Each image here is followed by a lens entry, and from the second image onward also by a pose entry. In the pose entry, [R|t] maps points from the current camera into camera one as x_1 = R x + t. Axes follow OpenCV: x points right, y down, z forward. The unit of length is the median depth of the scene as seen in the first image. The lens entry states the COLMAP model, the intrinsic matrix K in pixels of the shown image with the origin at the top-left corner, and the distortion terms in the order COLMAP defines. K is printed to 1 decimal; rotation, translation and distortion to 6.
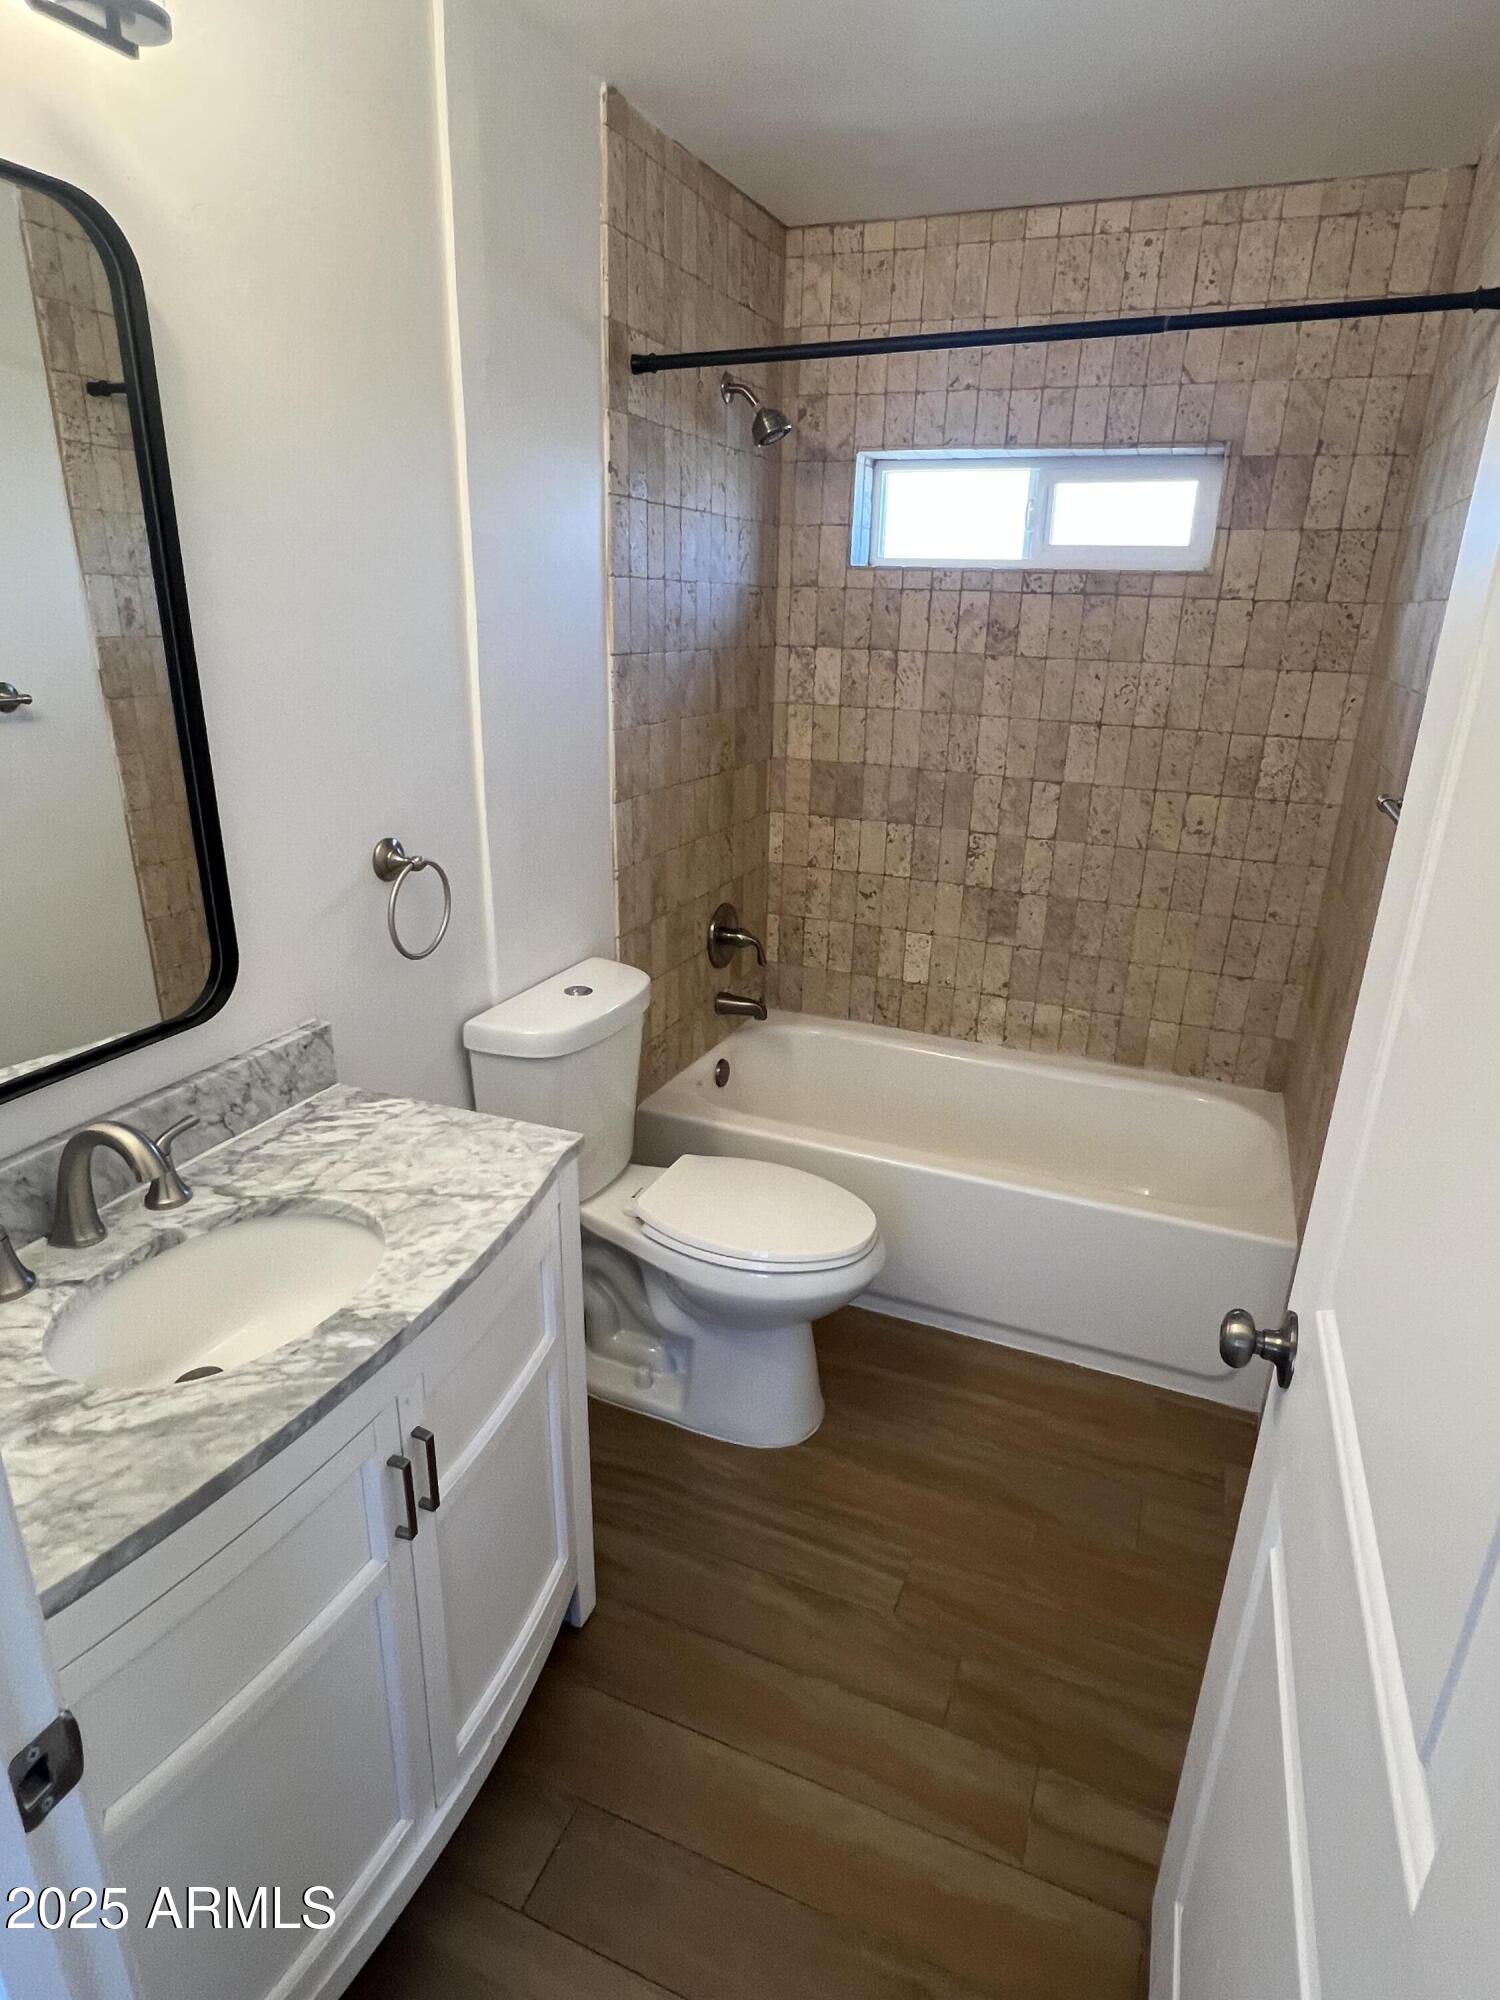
lens RADIAL K [[1113.2, 0, 742.7], [0, 1113.2, 995.9], [0, 0, 1]] dist [-0.002237, -0.000183]
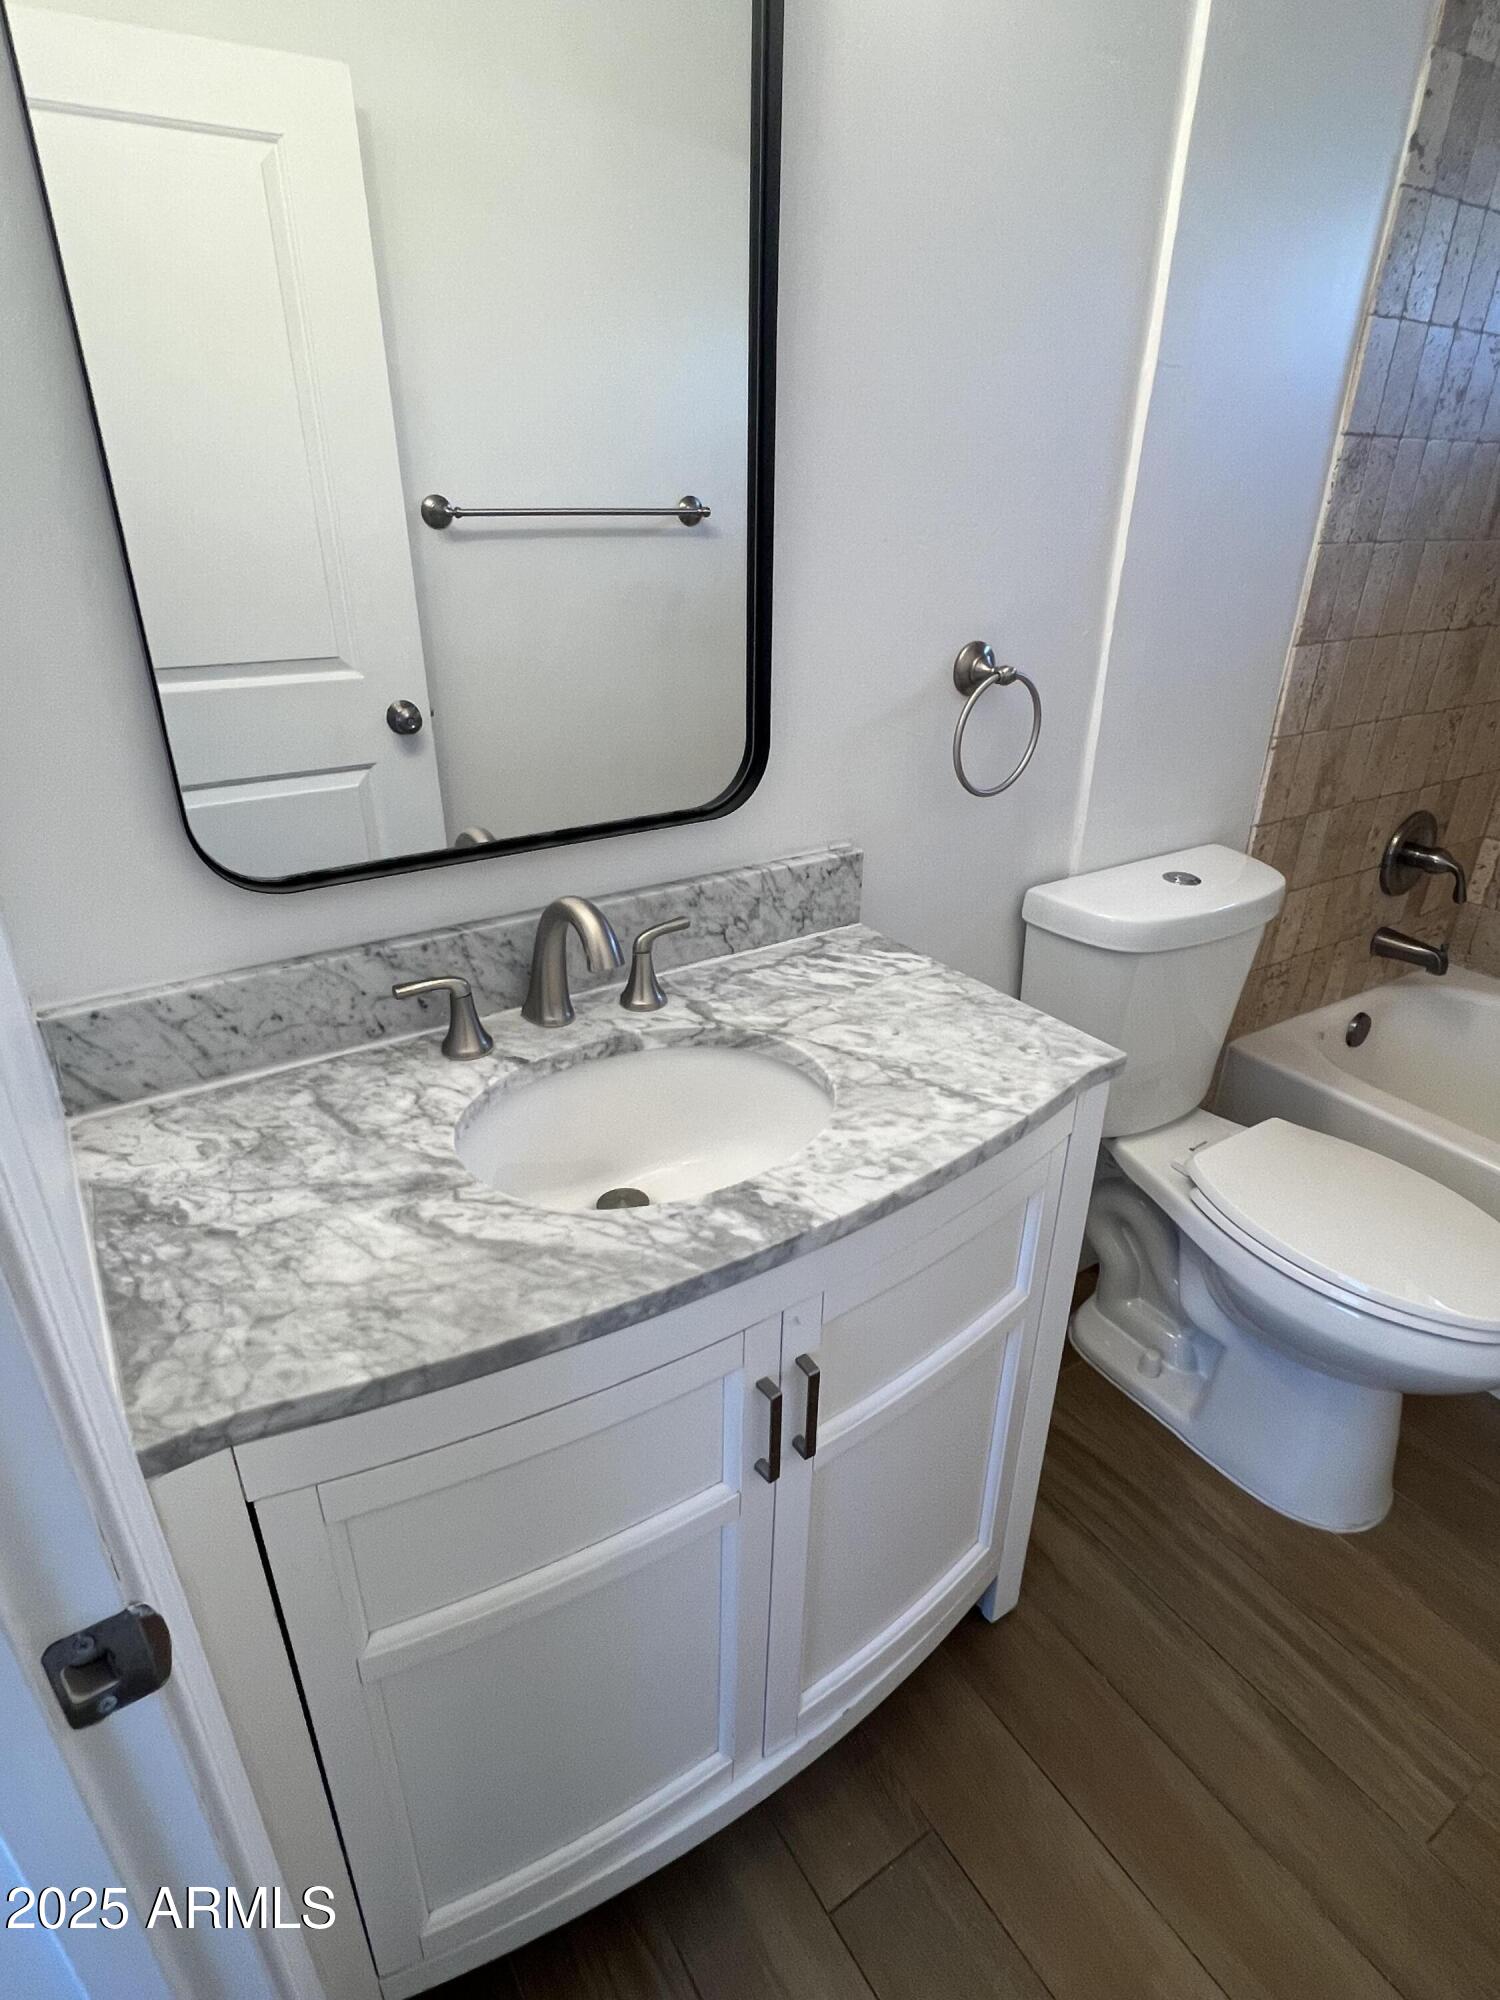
lens RADIAL K [[1067.0, 0, 750.0], [0, 1067.0, 992.1], [0, 0, 1]] dist [-0.001112, 0.000606]
pose [[0.831087, 0.234635, -0.504224, -0.004039], [-0.187026, 0.971754, 0.143929, 0.029708], [0.523752, -0.025314, 0.851495, 0.268935]]
